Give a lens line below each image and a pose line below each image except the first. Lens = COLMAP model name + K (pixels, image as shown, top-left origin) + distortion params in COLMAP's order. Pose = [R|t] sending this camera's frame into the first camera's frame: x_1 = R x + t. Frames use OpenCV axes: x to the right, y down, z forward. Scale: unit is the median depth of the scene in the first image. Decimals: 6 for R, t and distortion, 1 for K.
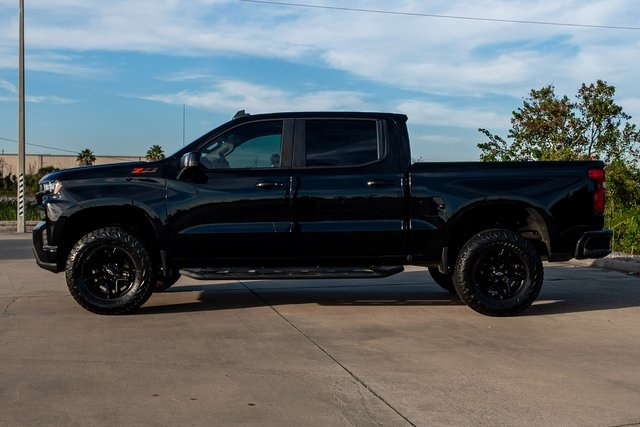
lens RADIAL K [[285.9, 0, 320.2], [0, 285.9, 215.5], [0, 0, 1]] dist [-0.000382, -0.000180]
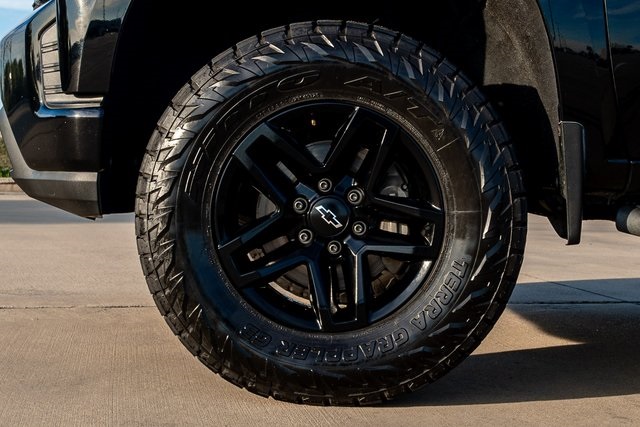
lens RADIAL K [[285.9, 0, 318.5], [0, 285.9, 215.3], [0, 0, 1]] dist [-0.000382, -0.000180]
pose [[0.999821, 0.016796, -0.008715, -0.744576], [-0.016866, 0.999825, -0.008113, 0.201149], [0.008577, 0.008258, 0.999929, 0.775231]]
